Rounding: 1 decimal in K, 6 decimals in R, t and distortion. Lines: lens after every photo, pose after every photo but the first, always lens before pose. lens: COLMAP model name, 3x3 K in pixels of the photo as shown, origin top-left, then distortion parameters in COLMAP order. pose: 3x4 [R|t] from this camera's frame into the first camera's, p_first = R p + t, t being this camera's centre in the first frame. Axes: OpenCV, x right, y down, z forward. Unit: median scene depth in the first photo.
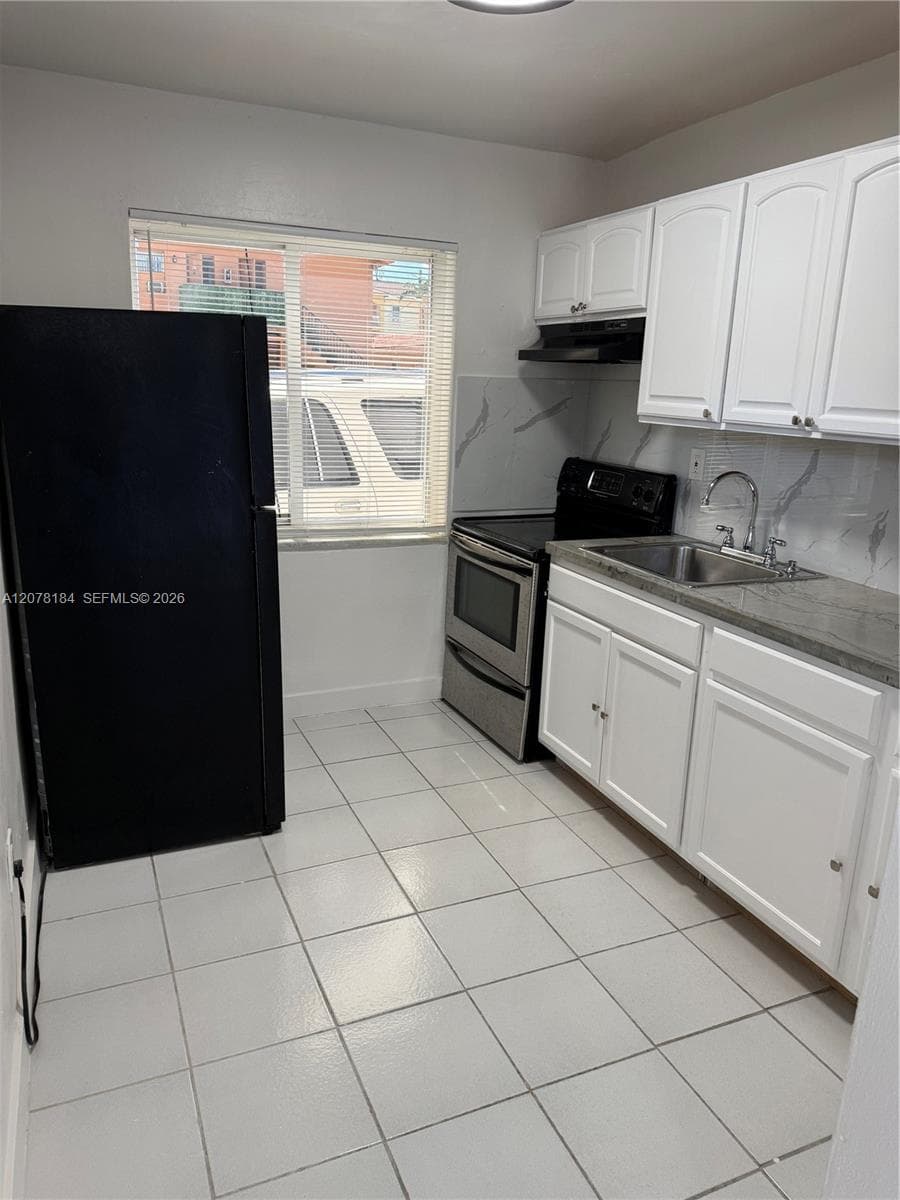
lens RADIAL K [[863.9, 0, 445.8], [0, 863.9, 603.7], [0, 0, 1]] dist [0.066096, -0.071808]
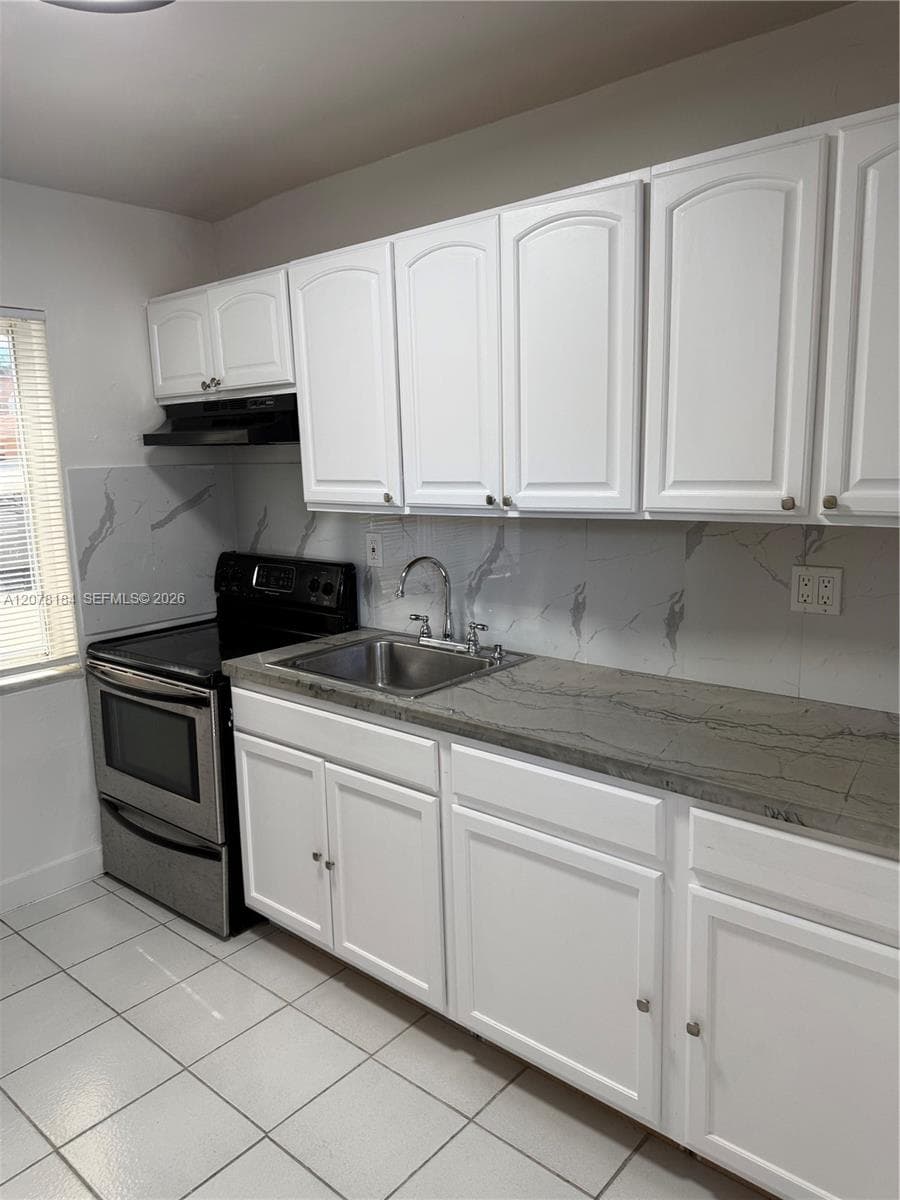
lens RADIAL K [[863.9, 0, 433.4], [0, 863.9, 602.1], [0, 0, 1]] dist [0.066096, -0.071808]
pose [[0.906020, -0.135227, 0.401049, -0.024483], [0.165573, 0.985311, -0.041818, -0.063977], [-0.389503, 0.104291, 0.915101, 0.174282]]
